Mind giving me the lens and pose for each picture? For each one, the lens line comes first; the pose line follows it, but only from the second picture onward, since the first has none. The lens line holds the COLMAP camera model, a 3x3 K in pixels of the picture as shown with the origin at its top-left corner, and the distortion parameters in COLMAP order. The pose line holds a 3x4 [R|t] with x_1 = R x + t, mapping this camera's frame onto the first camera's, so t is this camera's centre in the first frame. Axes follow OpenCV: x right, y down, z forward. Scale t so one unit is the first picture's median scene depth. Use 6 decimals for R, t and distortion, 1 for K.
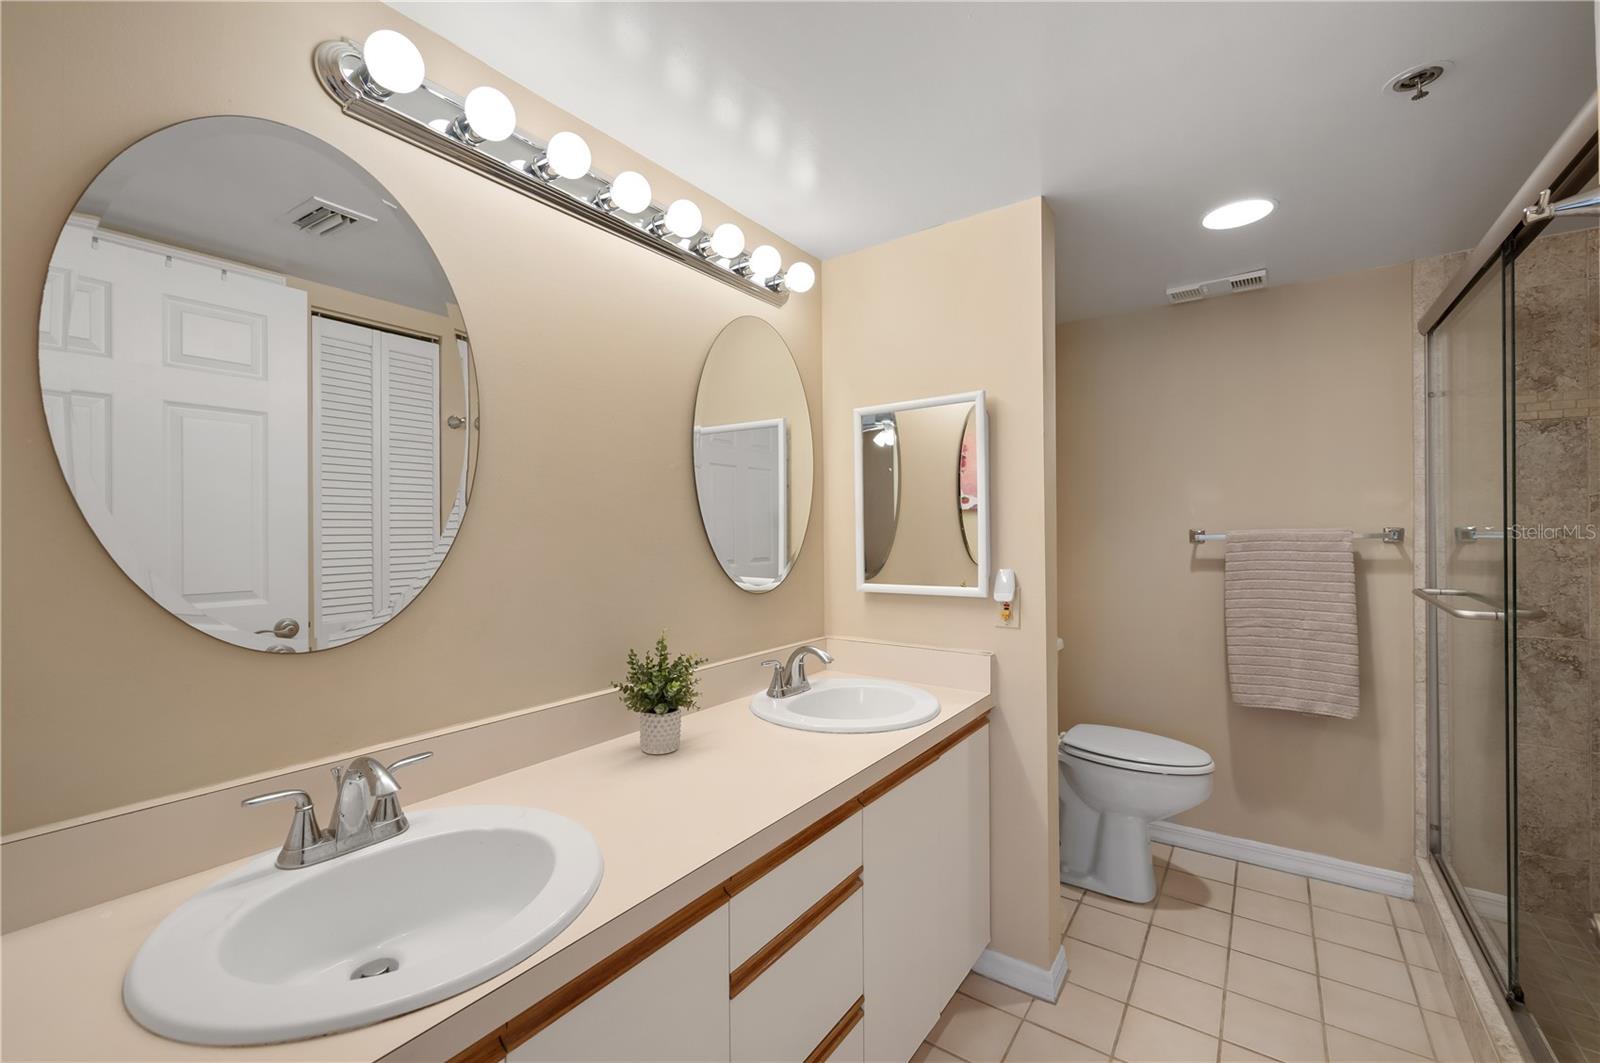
lens RADIAL K [[677.9, 0, 807.8], [0, 677.9, 537.6], [0, 0, 1]] dist [-0.001152, -0.000062]
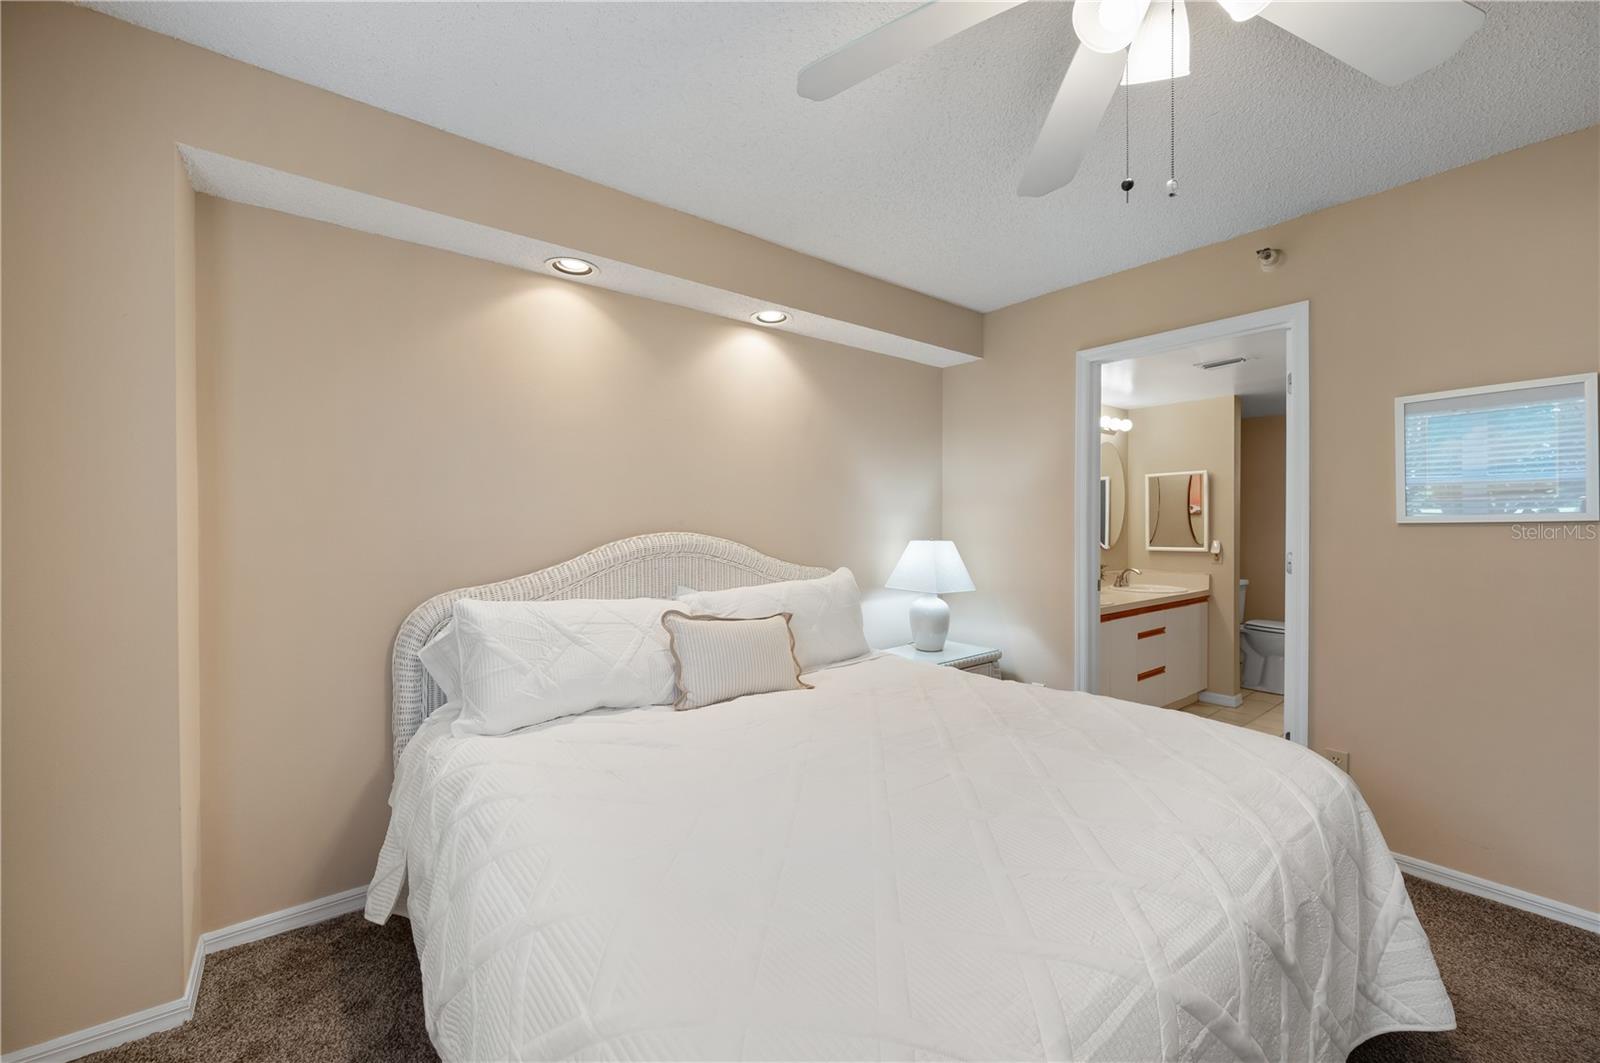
lens RADIAL K [[629.1, 0, 801.5], [0, 629.1, 532.8], [0, 0, 1]] dist [0.000034, -0.000020]
pose [[0.956971, 0.010928, -0.289977, -0.484397], [-0.008500, 0.999917, 0.009632, 0.006538], [0.290058, -0.006753, 0.956985, -1.613021]]
